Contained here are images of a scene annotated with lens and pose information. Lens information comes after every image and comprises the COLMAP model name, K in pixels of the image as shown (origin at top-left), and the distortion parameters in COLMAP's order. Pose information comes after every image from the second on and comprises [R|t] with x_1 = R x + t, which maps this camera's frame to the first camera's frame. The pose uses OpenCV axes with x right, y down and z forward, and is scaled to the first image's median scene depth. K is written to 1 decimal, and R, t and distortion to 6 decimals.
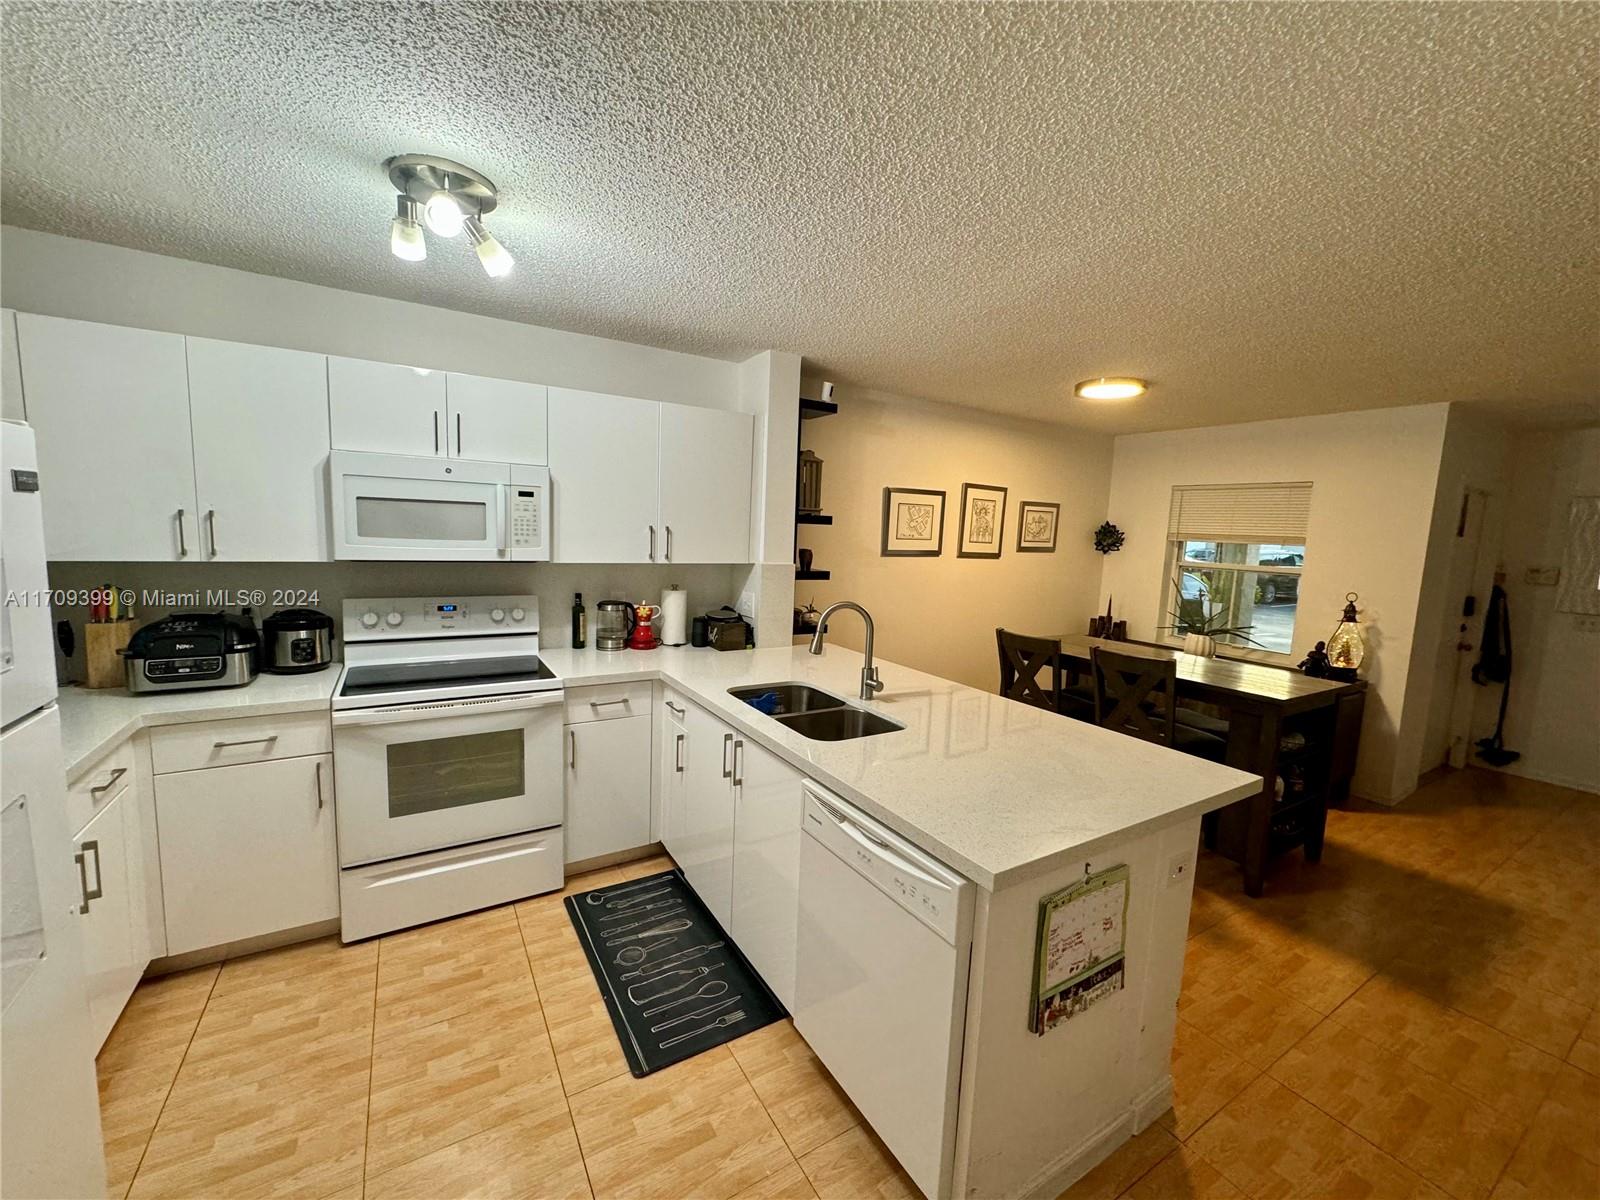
lens RADIAL K [[636.3, 0, 805.6], [0, 636.3, 602.1], [0, 0, 1]] dist [-0.001551, 0.001845]
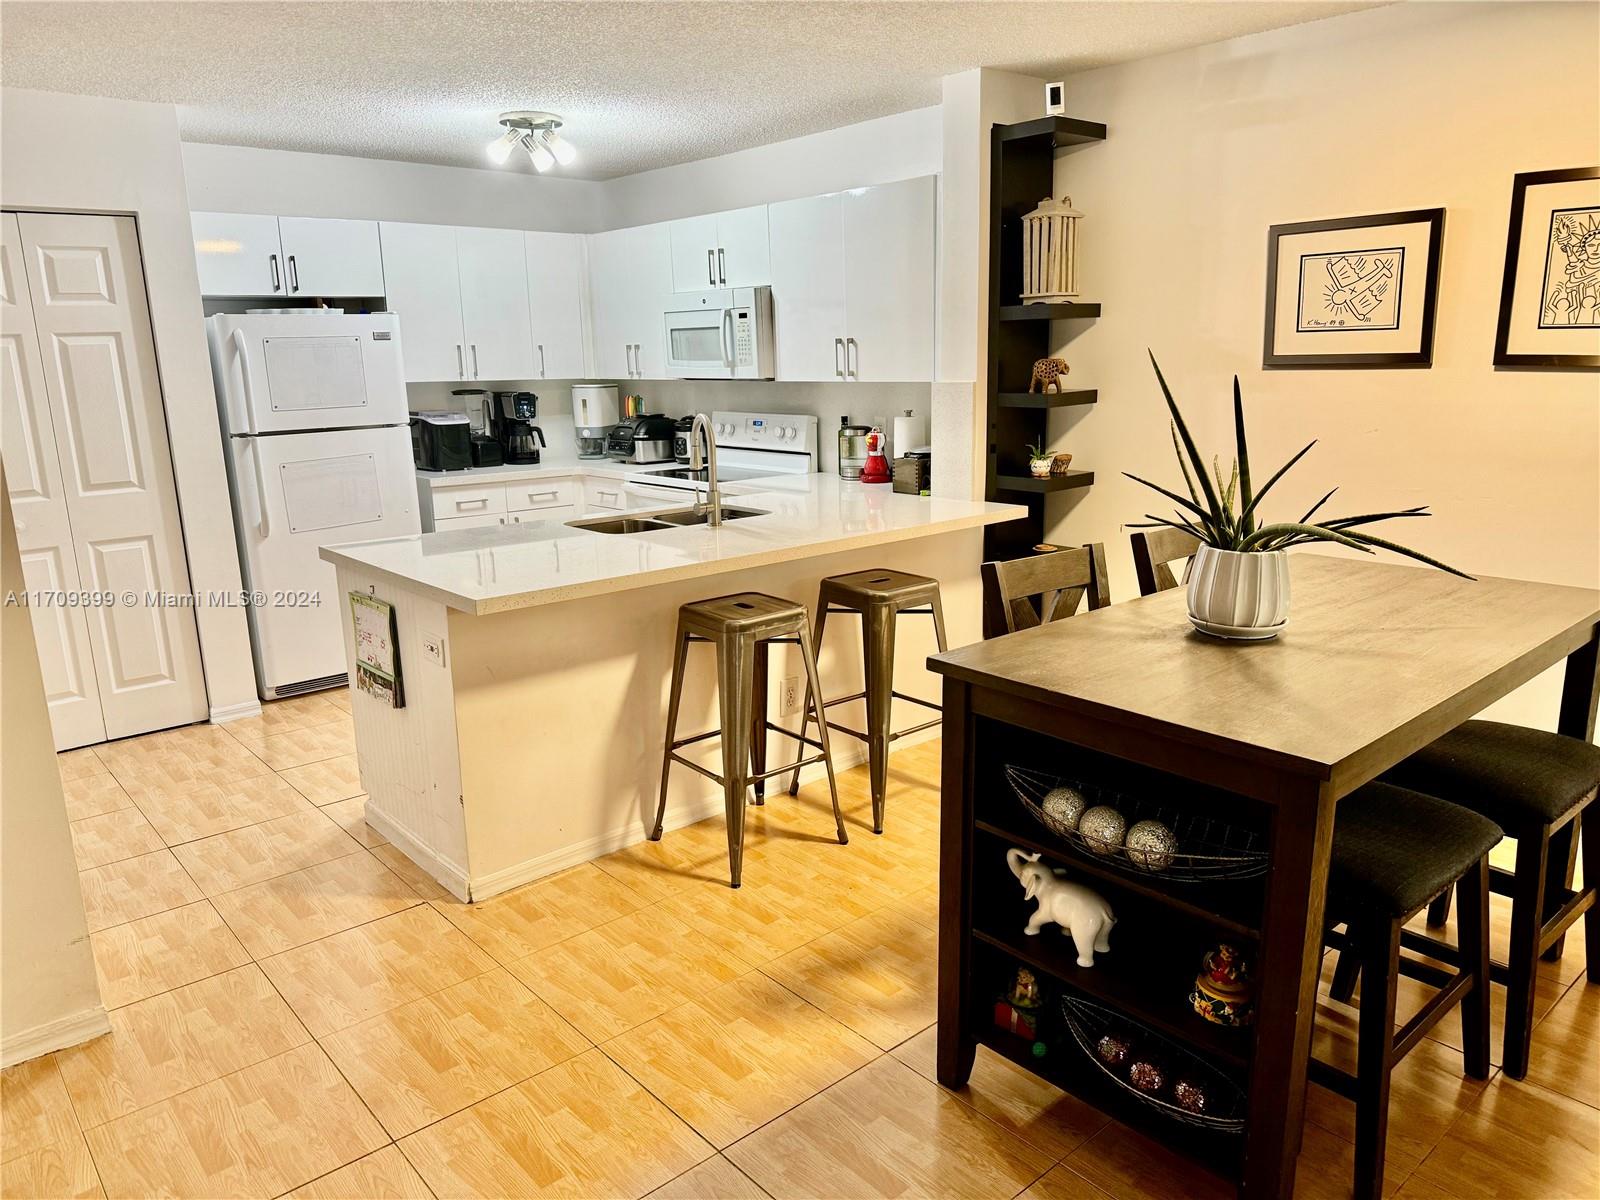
lens RADIAL K [[1117.7, 0, 808.5], [0, 1117.7, 605.7], [0, 0, 1]] dist [0.044059, -0.052142]
pose [[0.172653, 0.177827, -0.968797, 0.921219], [-0.082606, 0.982717, 0.165660, -0.005594], [0.981513, 0.051427, 0.184359, 0.471122]]
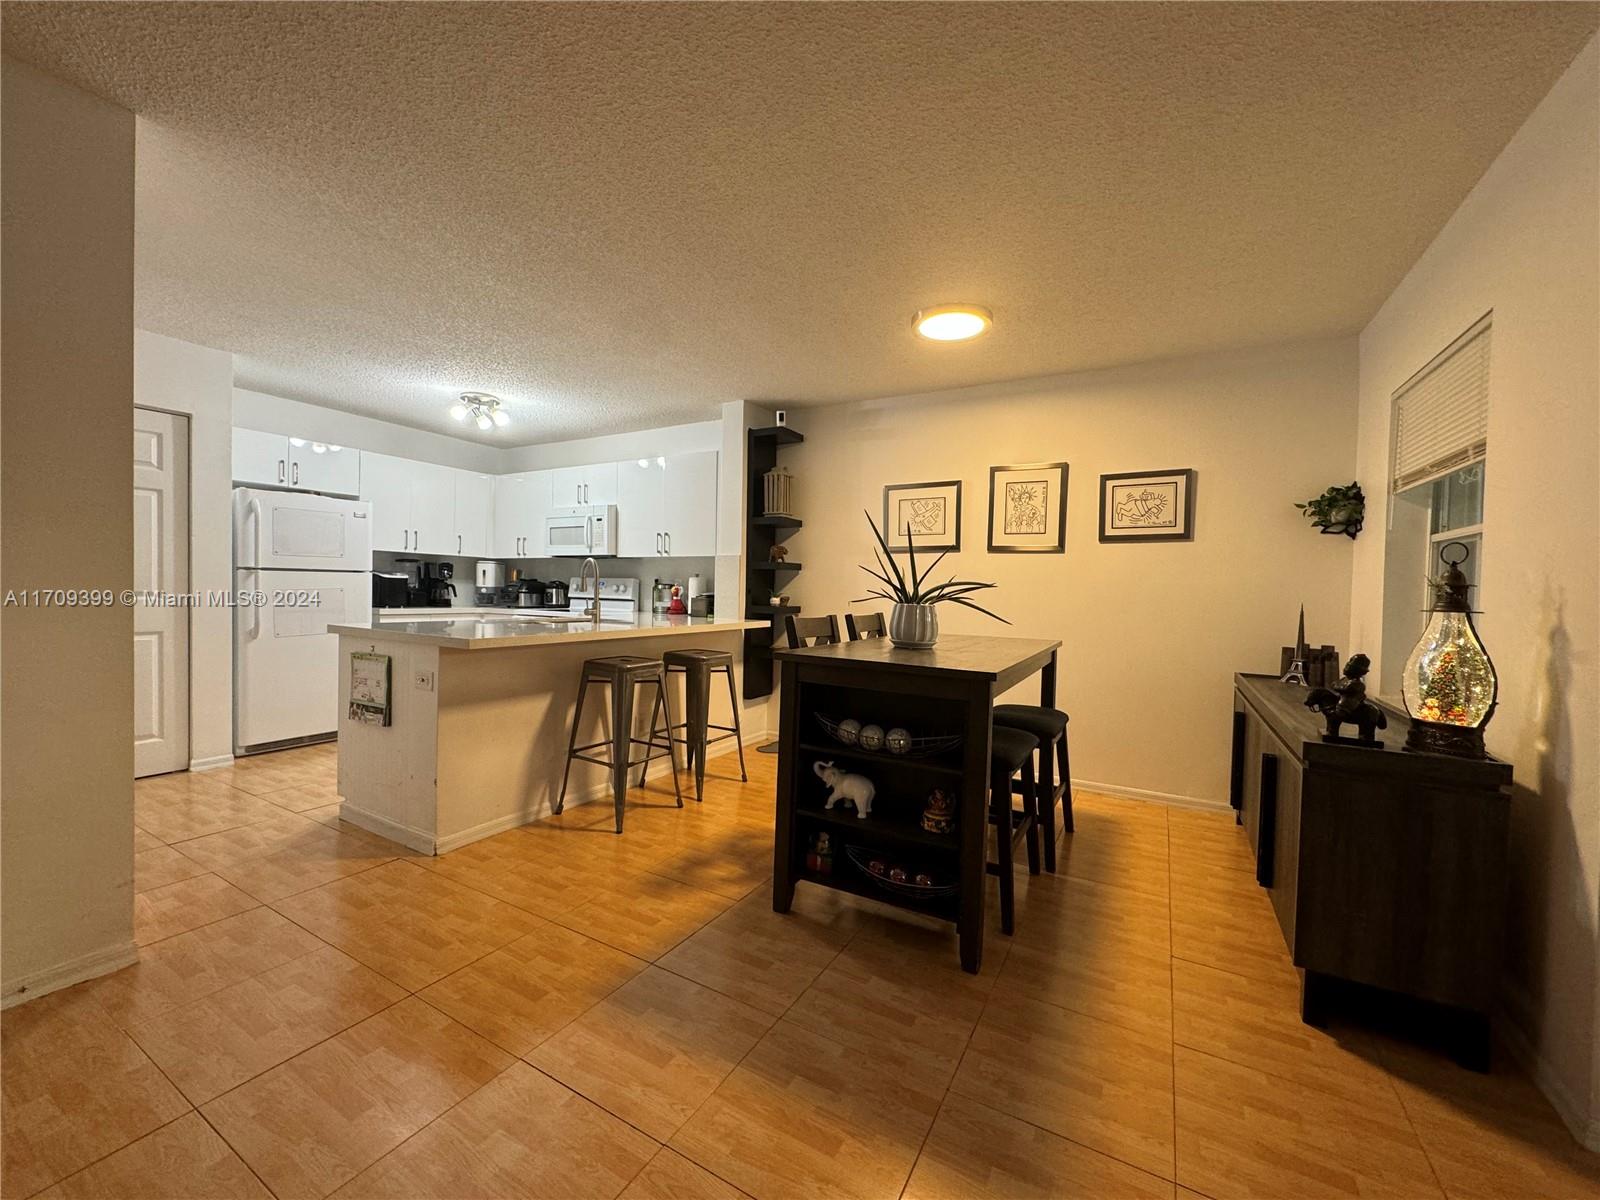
lens RADIAL K [[636.3, 0, 800.1], [0, 636.3, 598.8], [0, 0, 1]] dist [-0.001551, 0.001845]
pose [[0.482738, -0.013617, -0.875659, 0.915852], [-0.101398, 0.992286, -0.071330, 0.084699], [0.869875, 0.123223, 0.477633, 0.385305]]
